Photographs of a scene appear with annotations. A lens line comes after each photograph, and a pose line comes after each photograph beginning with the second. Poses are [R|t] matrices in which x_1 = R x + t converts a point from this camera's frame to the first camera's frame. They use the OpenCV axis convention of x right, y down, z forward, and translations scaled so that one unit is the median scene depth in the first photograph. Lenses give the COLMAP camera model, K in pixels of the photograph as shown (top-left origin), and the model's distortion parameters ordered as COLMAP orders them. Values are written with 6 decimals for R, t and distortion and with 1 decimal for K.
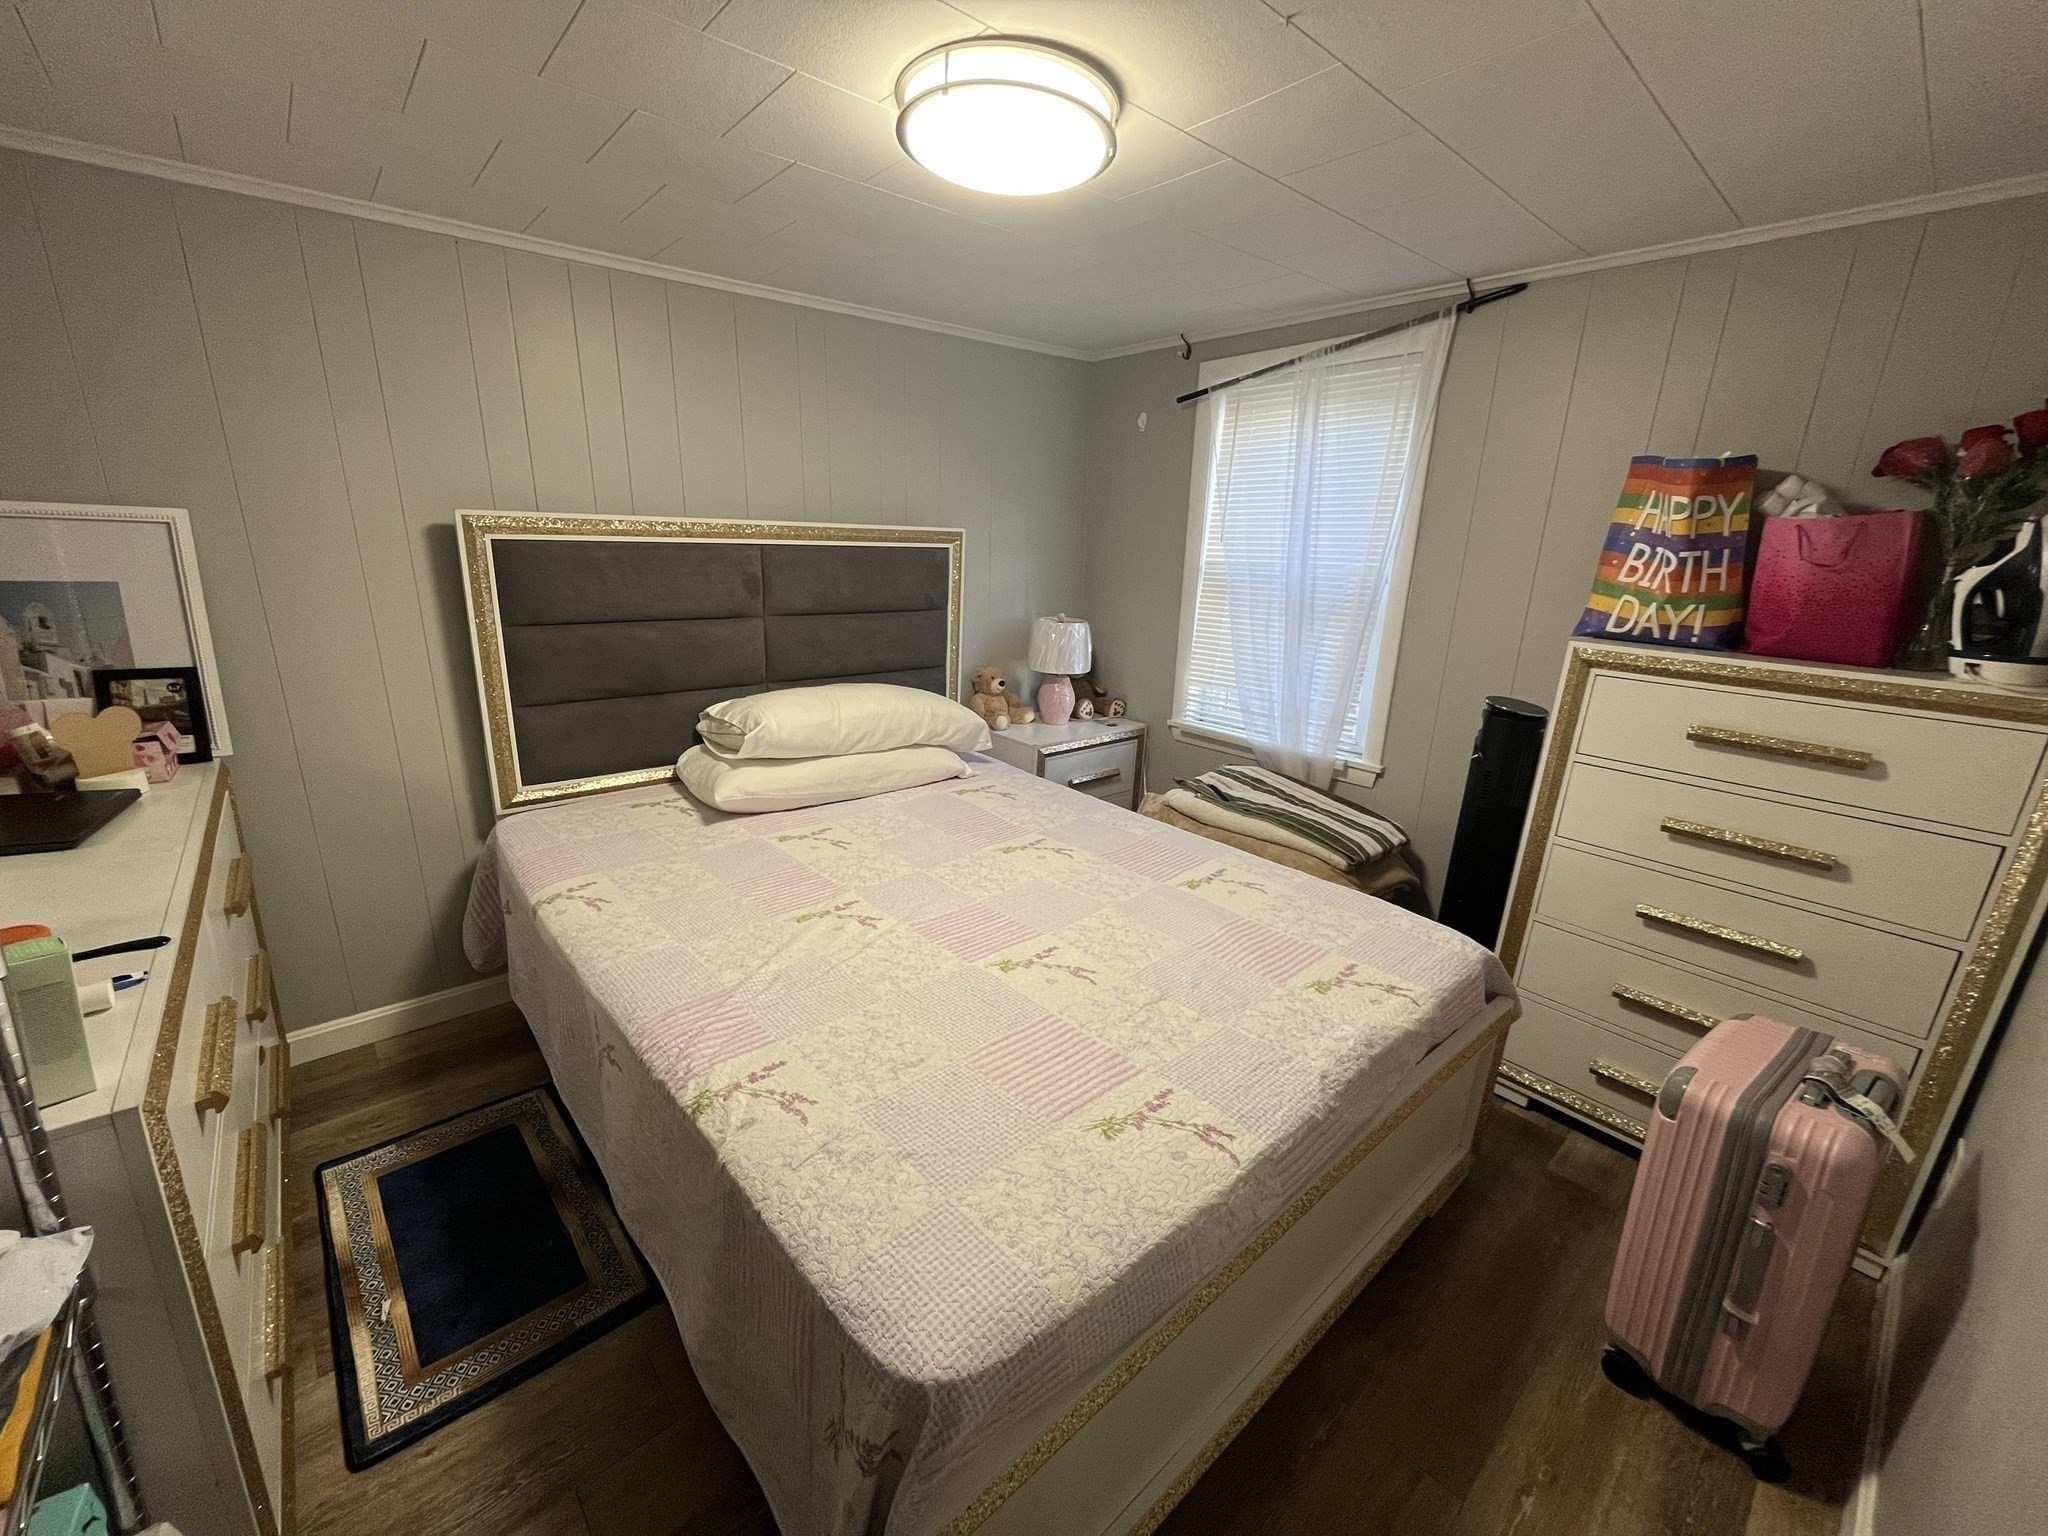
lens RADIAL K [[813.0, 0, 1024.0], [0, 813.0, 768.0], [0, 0, 1]] dist [-0.000148, -0.000102]
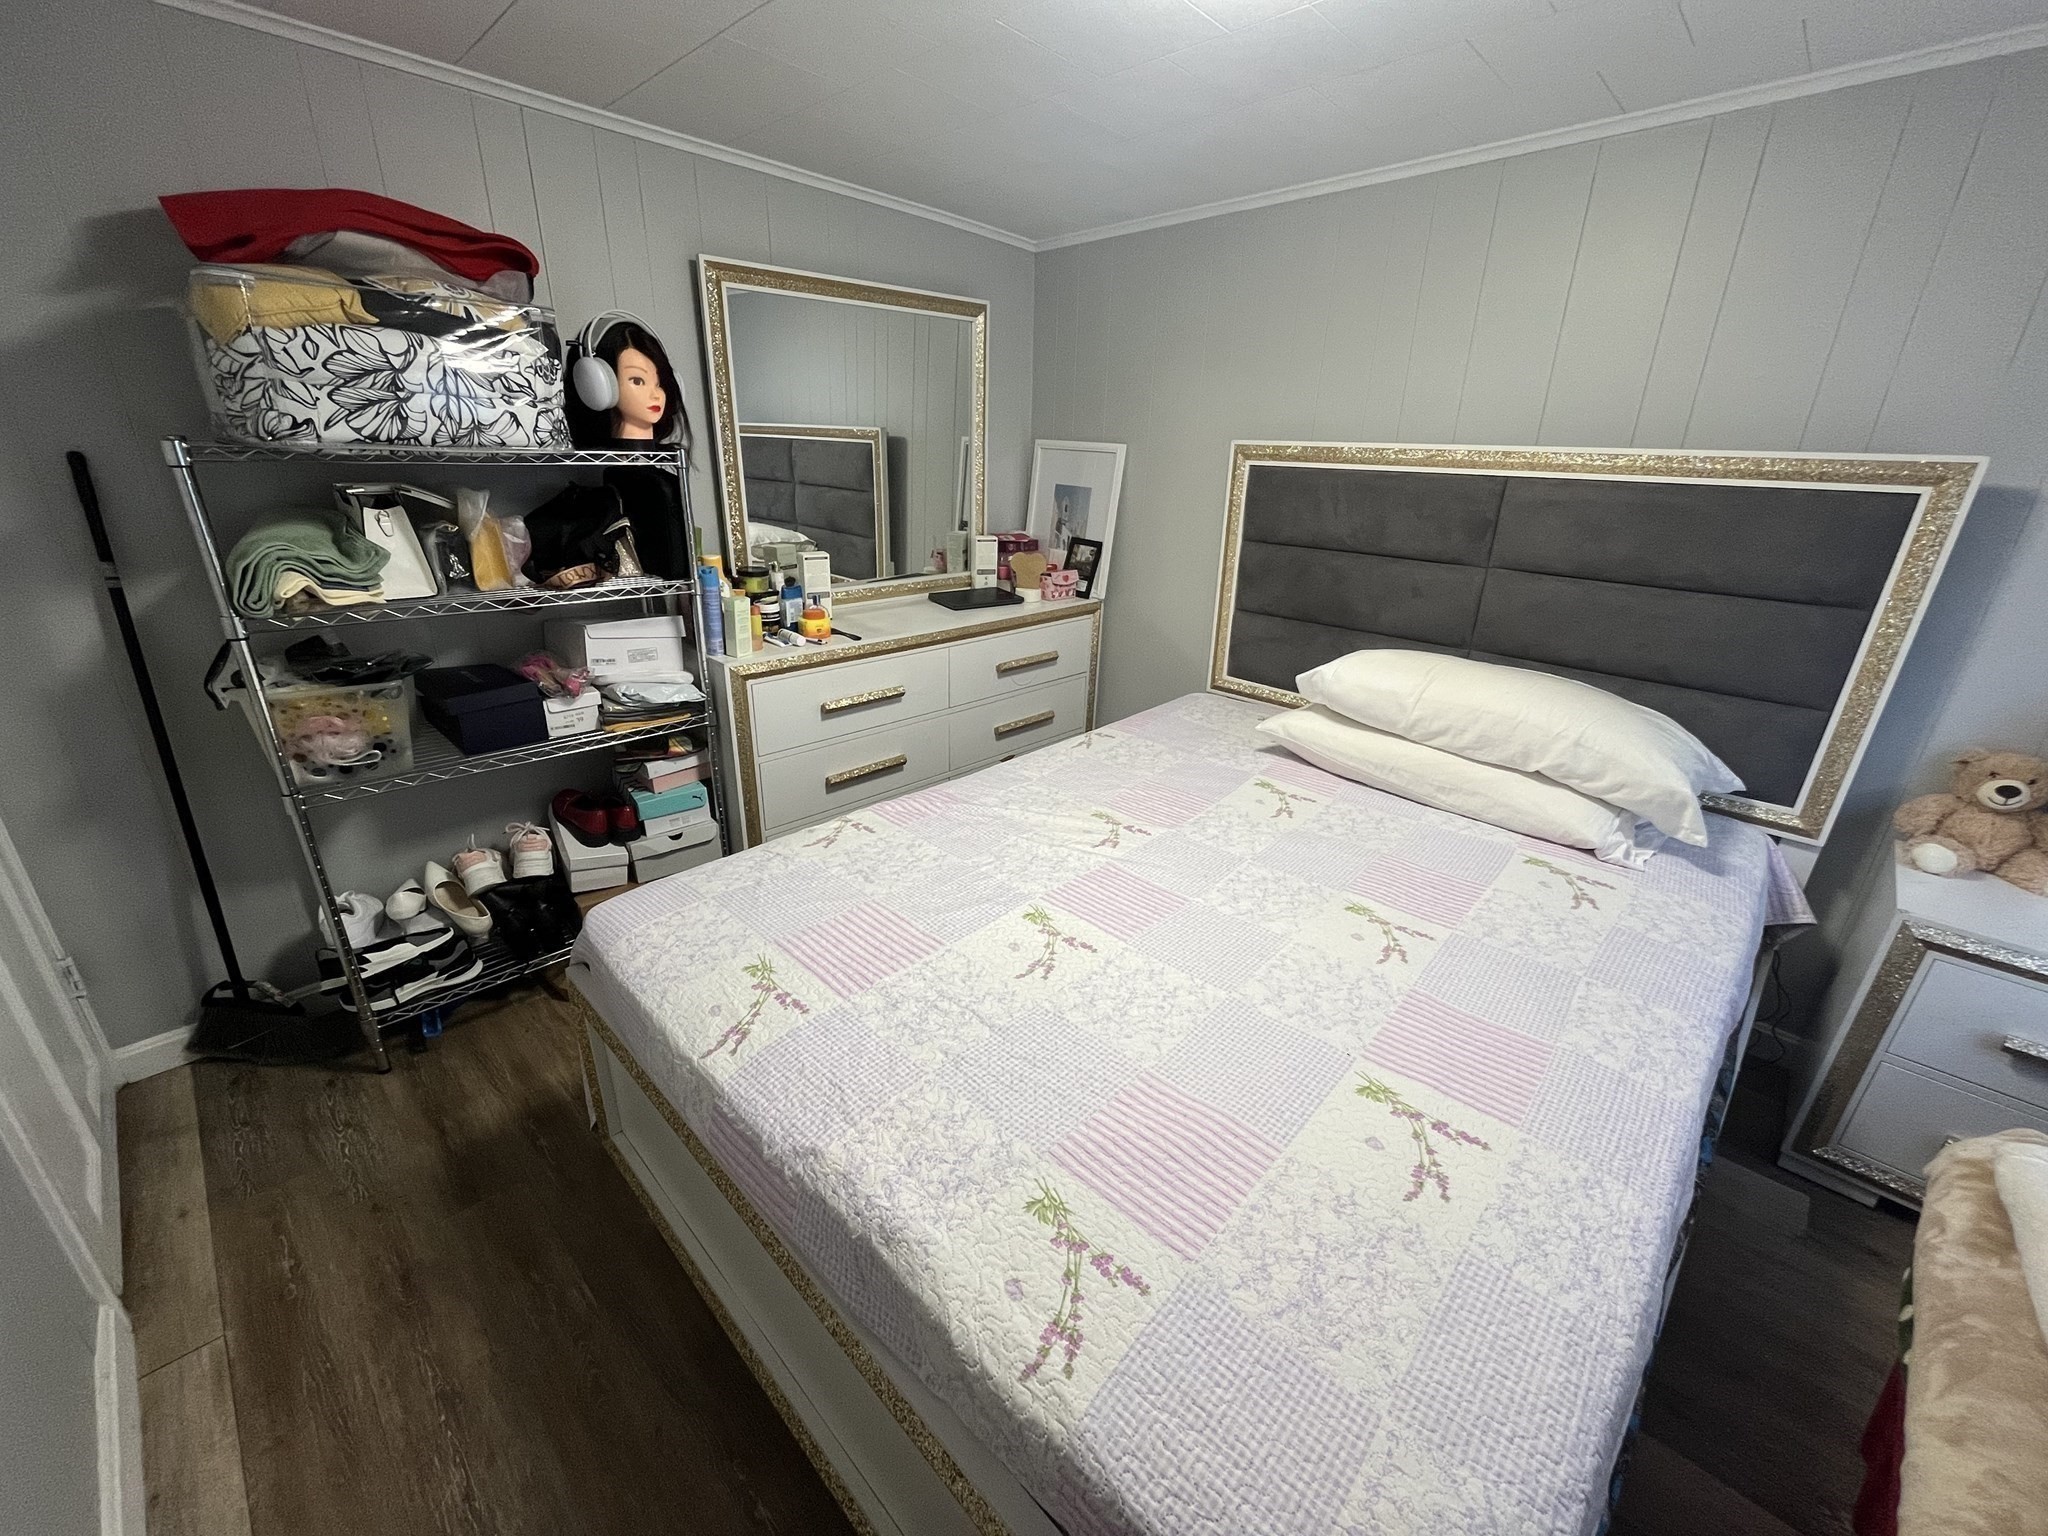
lens RADIAL K [[813.0, 0, 1024.0], [0, 813.0, 768.0], [0, 0, 1]] dist [-0.000148, -0.000102]
pose [[0.076832, 0.338903, -0.937679, 0.610200], [-0.301235, 0.904399, 0.302192, -0.143309], [0.950449, 0.259244, 0.171576, 0.607489]]
